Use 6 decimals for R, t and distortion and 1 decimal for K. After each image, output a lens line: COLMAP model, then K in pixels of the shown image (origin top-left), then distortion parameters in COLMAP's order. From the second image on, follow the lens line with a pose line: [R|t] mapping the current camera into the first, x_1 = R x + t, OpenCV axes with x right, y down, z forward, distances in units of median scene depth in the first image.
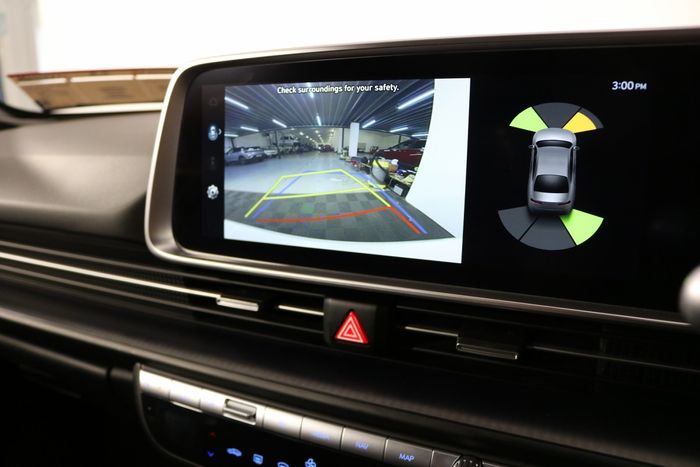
lens RADIAL K [[574.8, 0, 346.7], [0, 574.8, 233.6], [0, 0, 1]] dist [-0.151878, 0.096265]
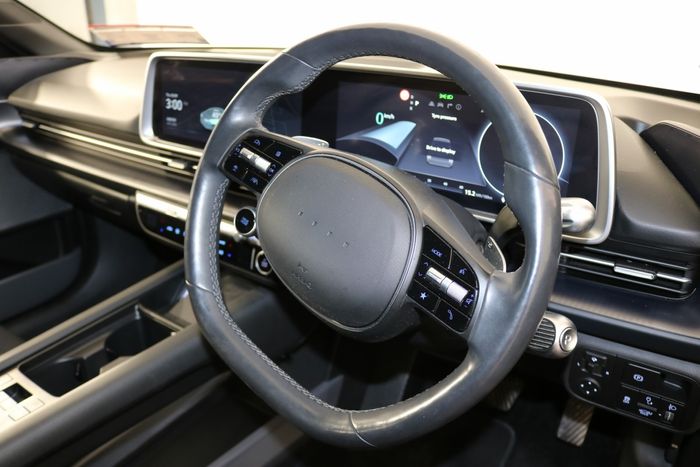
lens RADIAL K [[574.8, 0, 349.8], [0, 574.8, 238.3], [0, 0, 1]] dist [-0.151878, 0.096265]
pose [[0.986204, 0.073934, -0.148105, 0.775607], [-0.045125, 0.980903, 0.189188, -0.038716], [0.159265, -0.179895, 0.970707, -1.016073]]
